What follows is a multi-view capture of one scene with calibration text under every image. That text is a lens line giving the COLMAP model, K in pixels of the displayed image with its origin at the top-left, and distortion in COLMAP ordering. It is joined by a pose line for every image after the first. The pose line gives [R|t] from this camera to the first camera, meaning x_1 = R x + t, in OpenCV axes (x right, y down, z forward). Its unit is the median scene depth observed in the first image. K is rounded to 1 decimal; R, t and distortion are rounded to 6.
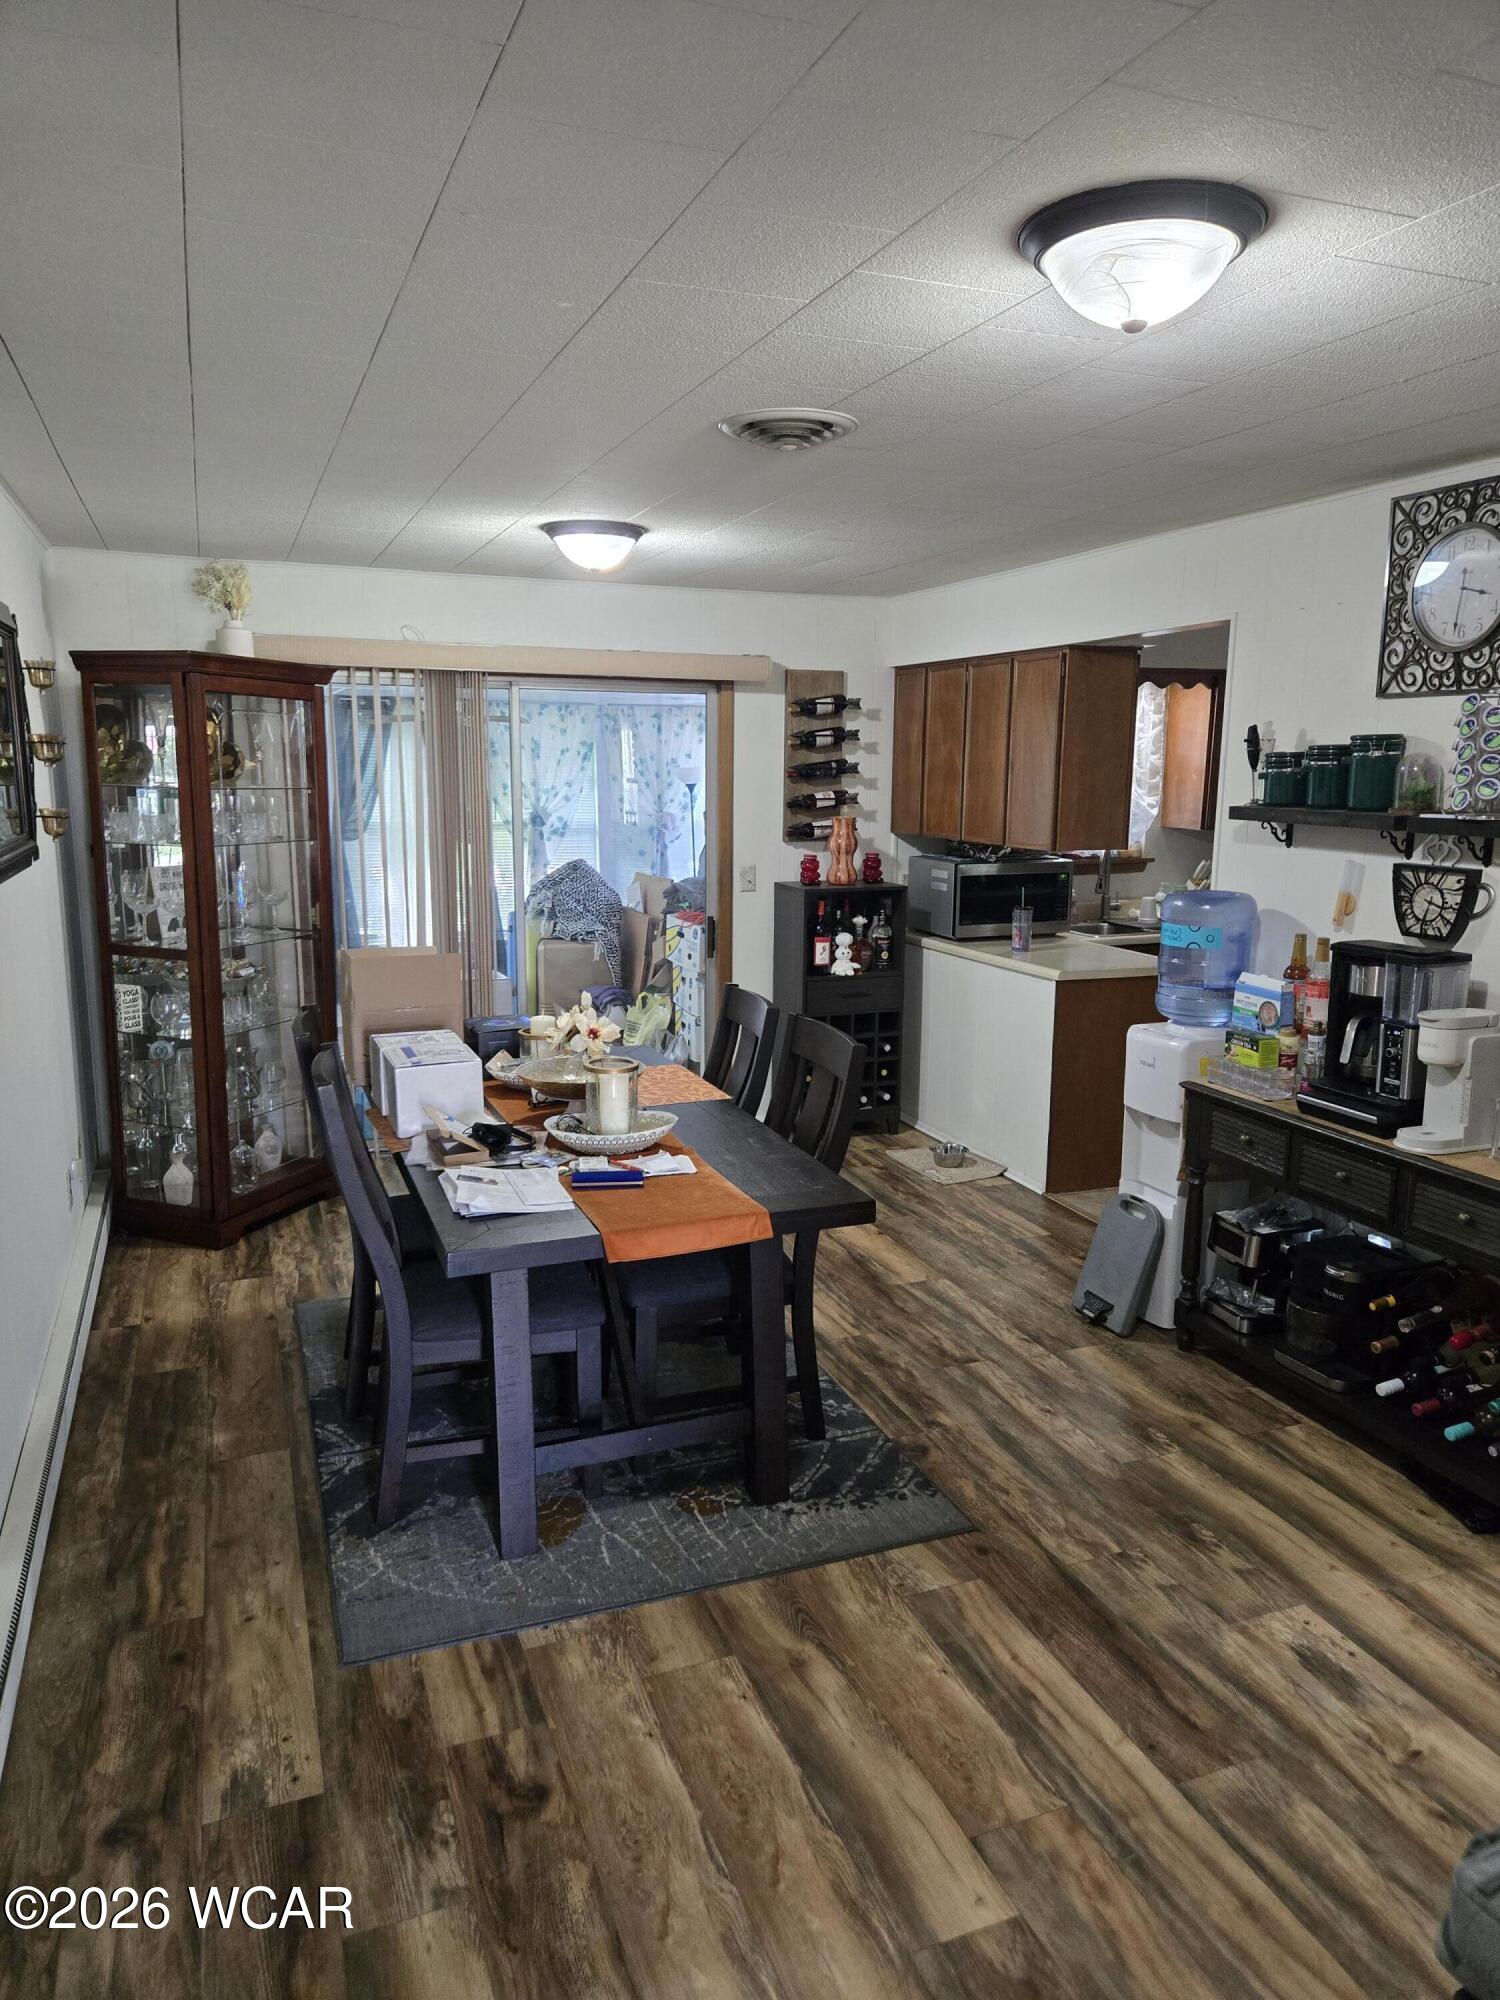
lens RADIAL K [[1344.0, 0, 749.0], [0, 1344.0, 1001.3], [0, 0, 1]] dist [0.002256, -0.001963]
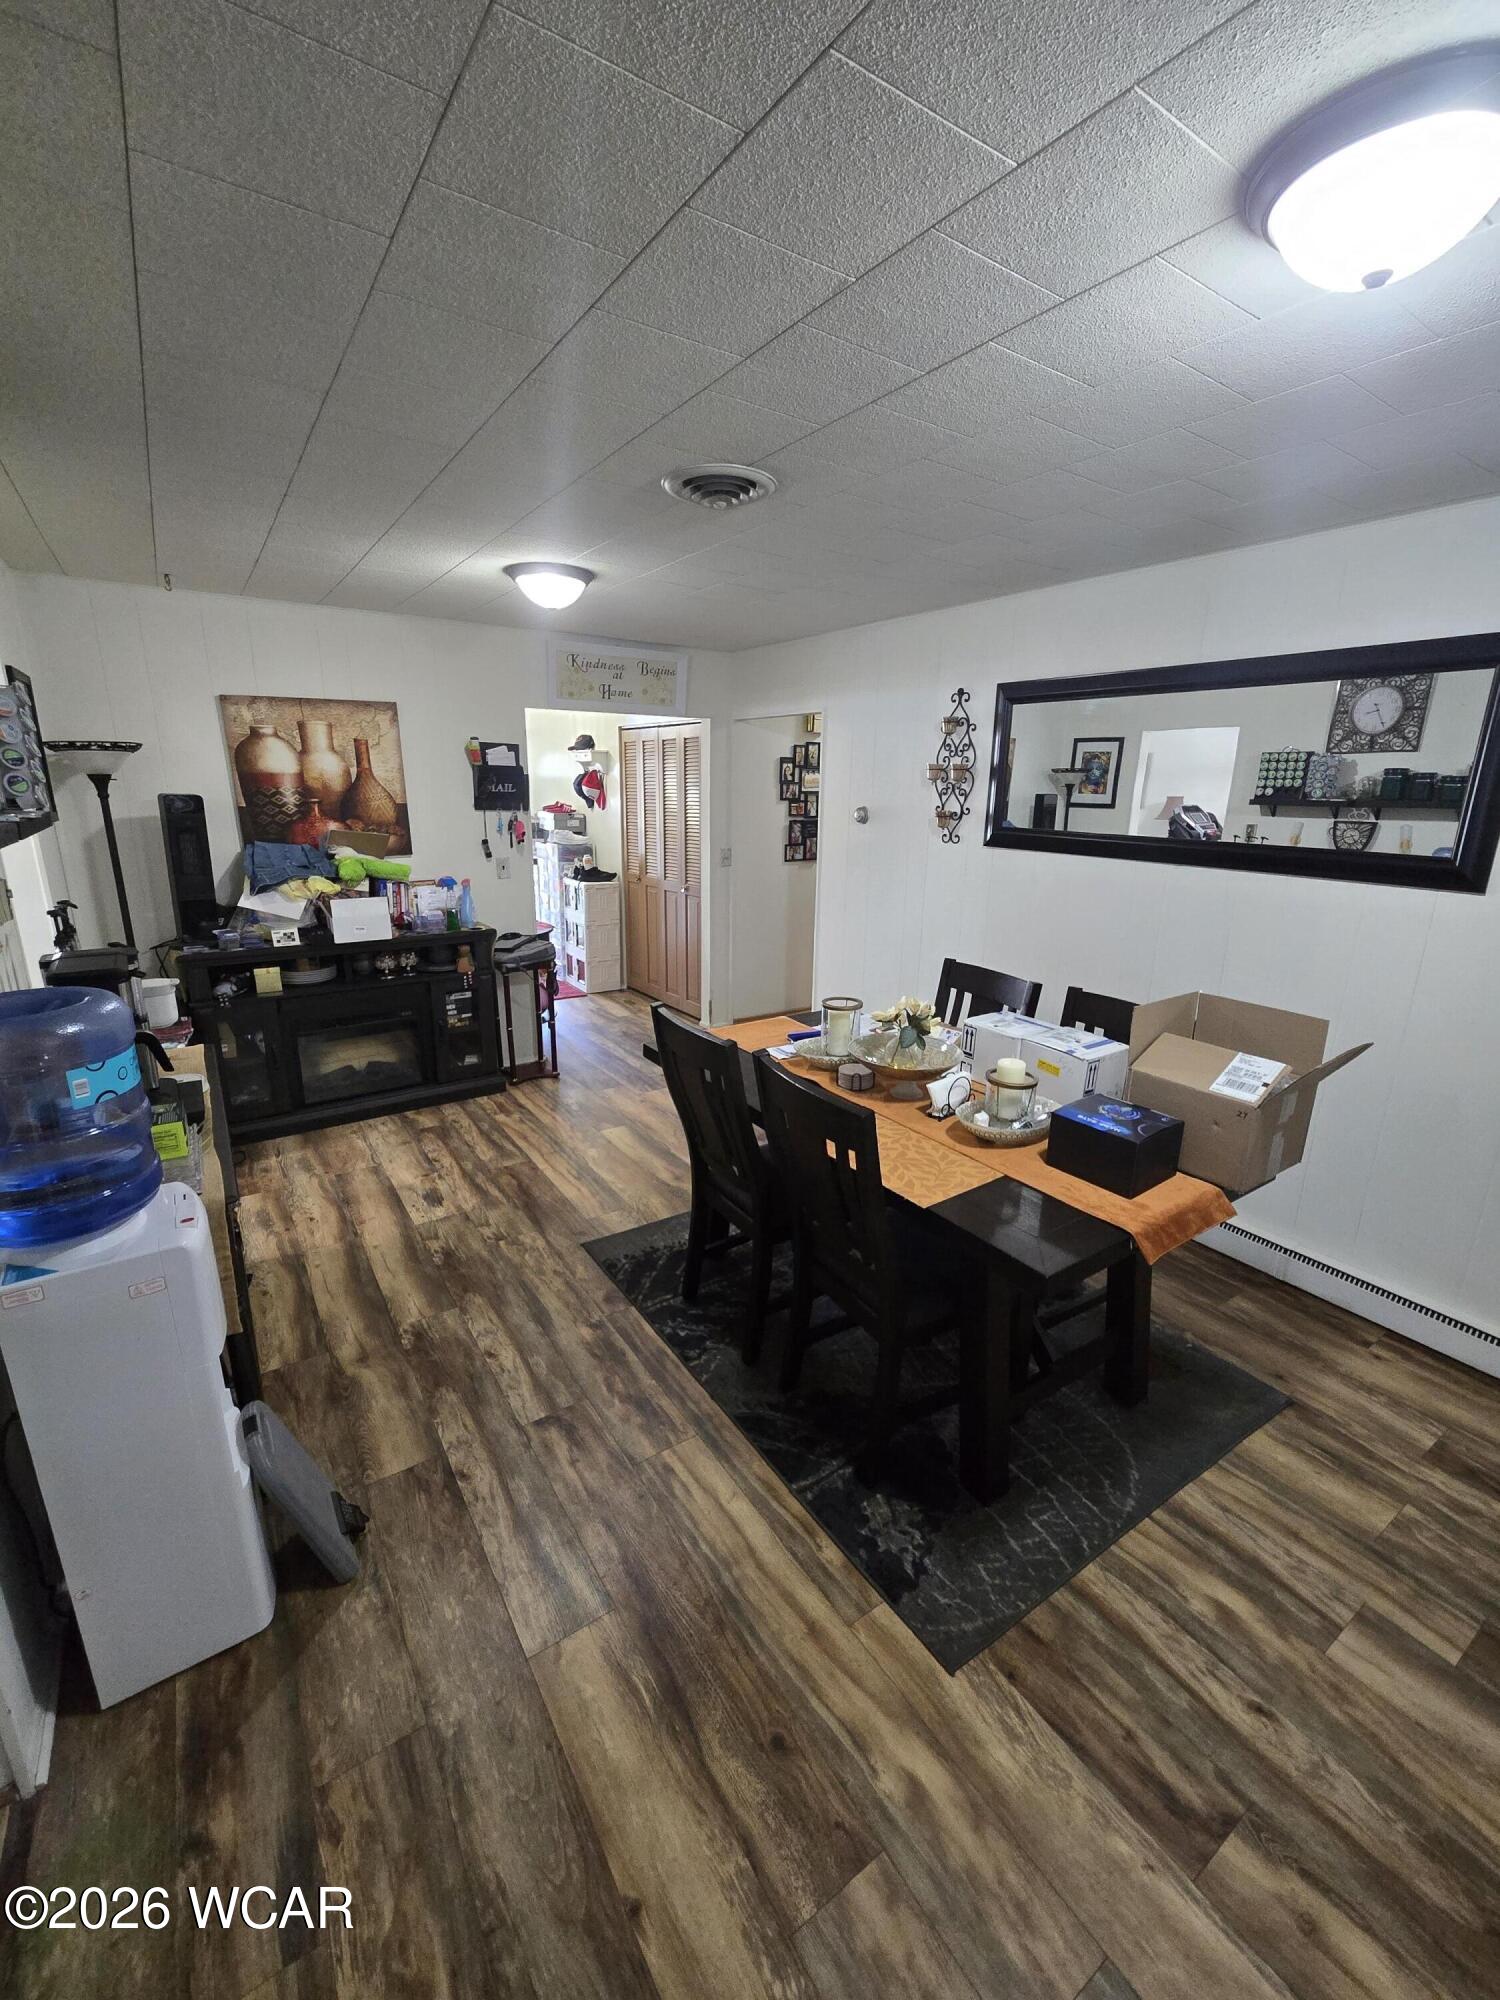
lens RADIAL K [[813.7, 0, 748.3], [0, 813.7, 1001.3], [0, 0, 1]] dist [0.000131, -0.000011]
pose [[-0.975724, 0.039732, -0.215368, 0.123440], [-0.056998, 0.903445, 0.424898, -0.224015], [0.211455, 0.426858, -0.879249, 1.277729]]
